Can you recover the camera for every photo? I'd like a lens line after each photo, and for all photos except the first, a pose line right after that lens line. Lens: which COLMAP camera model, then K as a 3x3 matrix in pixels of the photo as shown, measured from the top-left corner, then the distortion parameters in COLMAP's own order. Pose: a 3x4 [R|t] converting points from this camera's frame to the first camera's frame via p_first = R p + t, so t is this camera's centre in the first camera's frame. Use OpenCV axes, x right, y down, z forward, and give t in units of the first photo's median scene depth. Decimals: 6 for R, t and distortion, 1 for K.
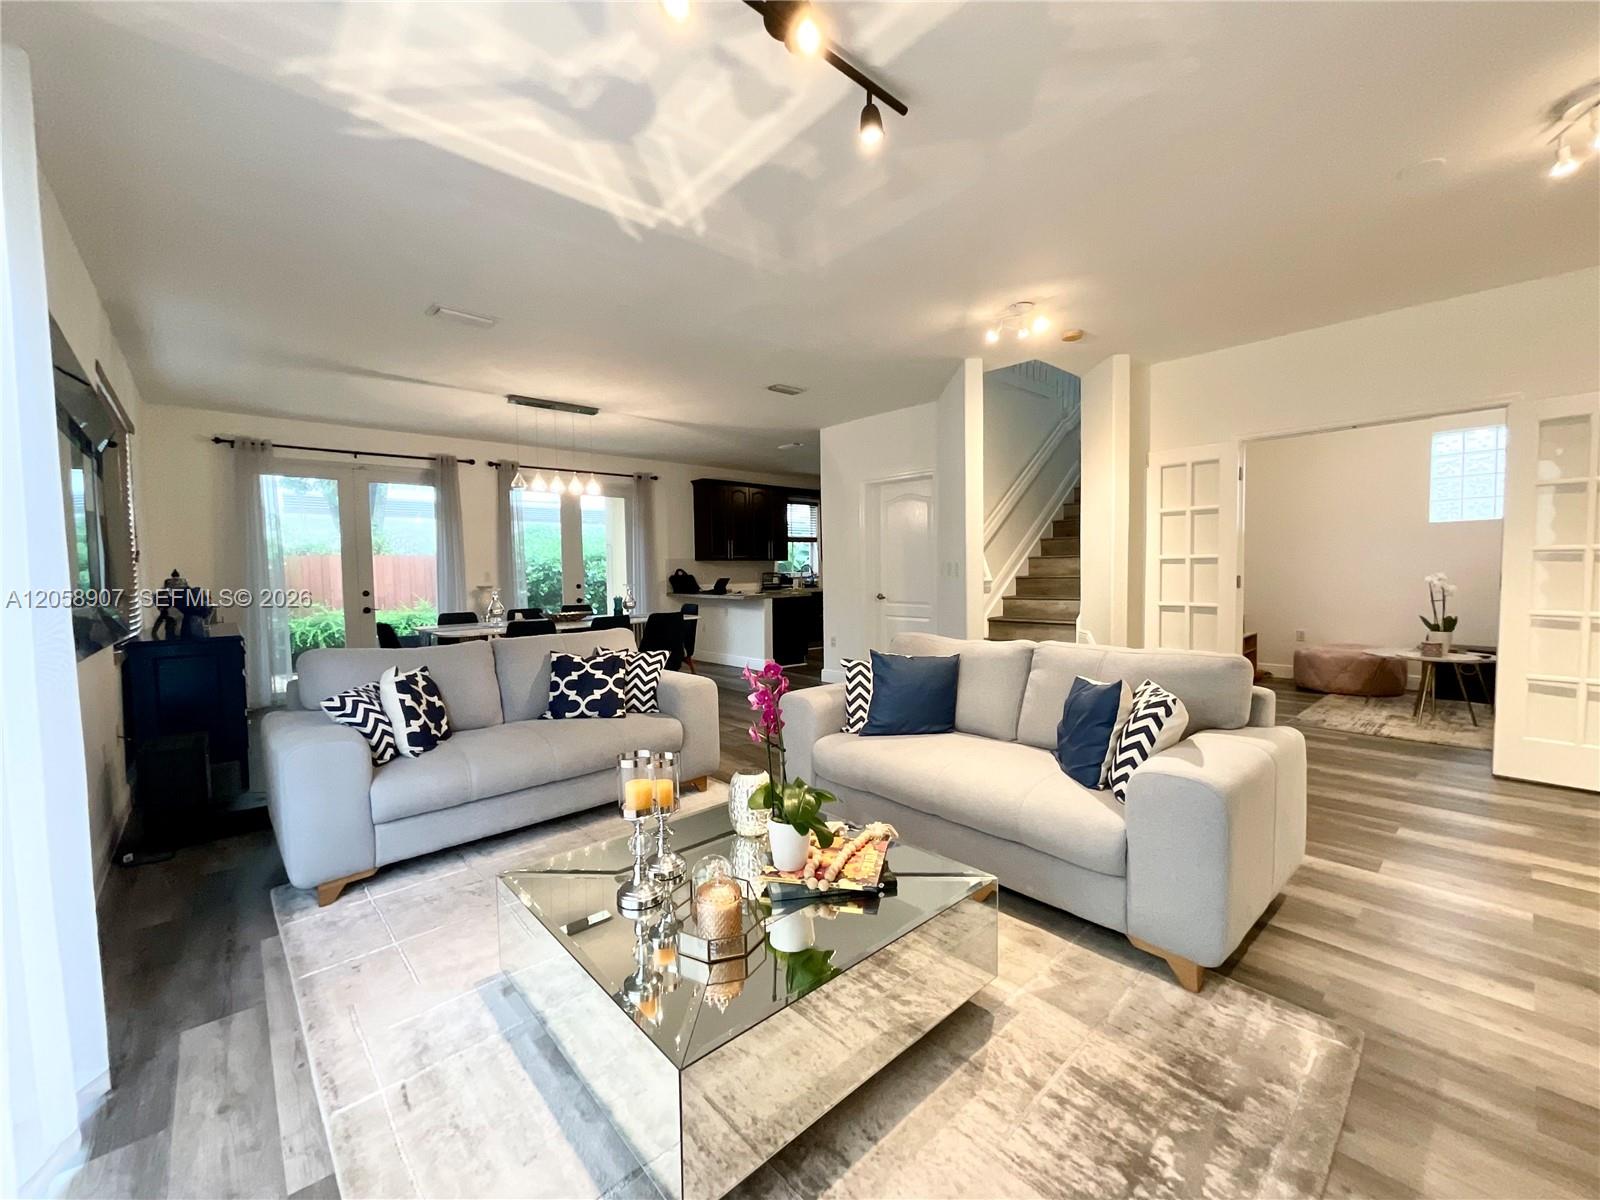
lens RADIAL K [[644.7, 0, 802.0], [0, 644.7, 602.9], [0, 0, 1]] dist [-0.001114, 0.000596]
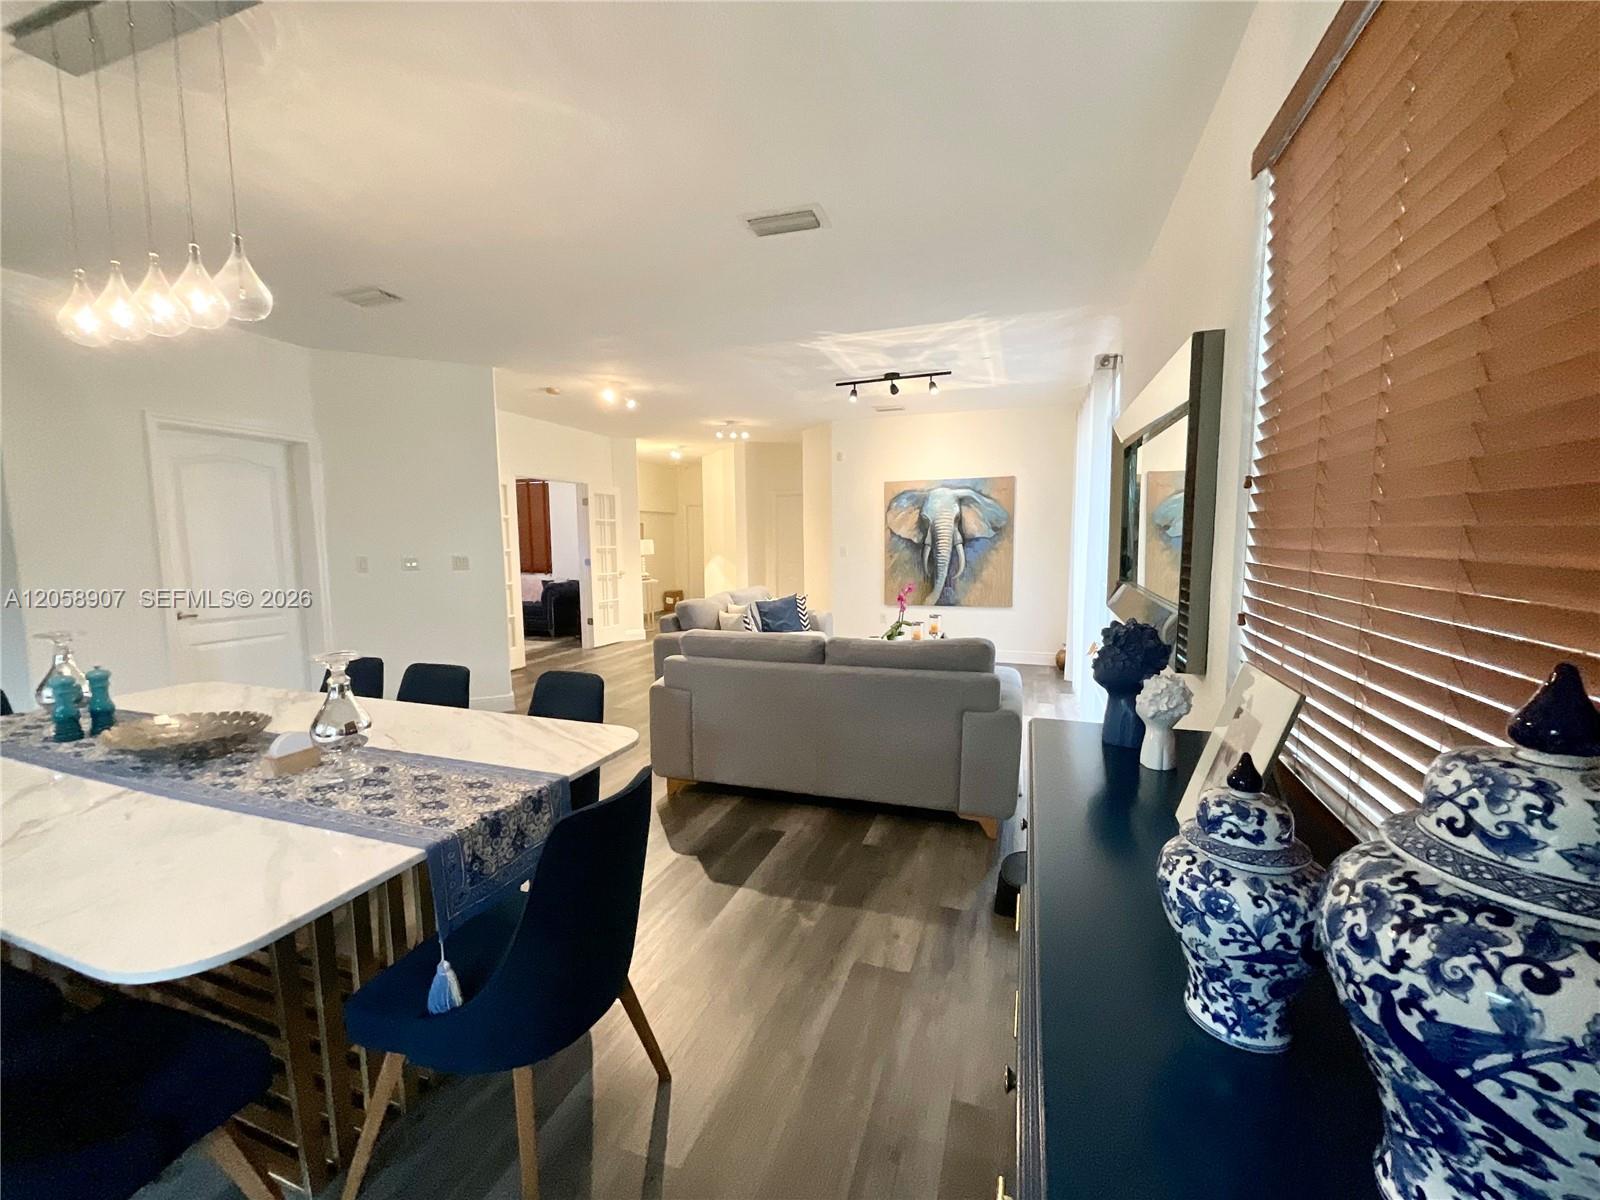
lens RADIAL K [[644.7, 0, 802.0], [0, 644.7, 602.9], [0, 0, 1]] dist [-0.001114, 0.000596]
pose [[-0.477461, -0.069684, 0.875885, -1.084913], [0.059997, 0.991938, 0.111622, -0.084252], [-0.876602, 0.105845, -0.469431, 1.231303]]
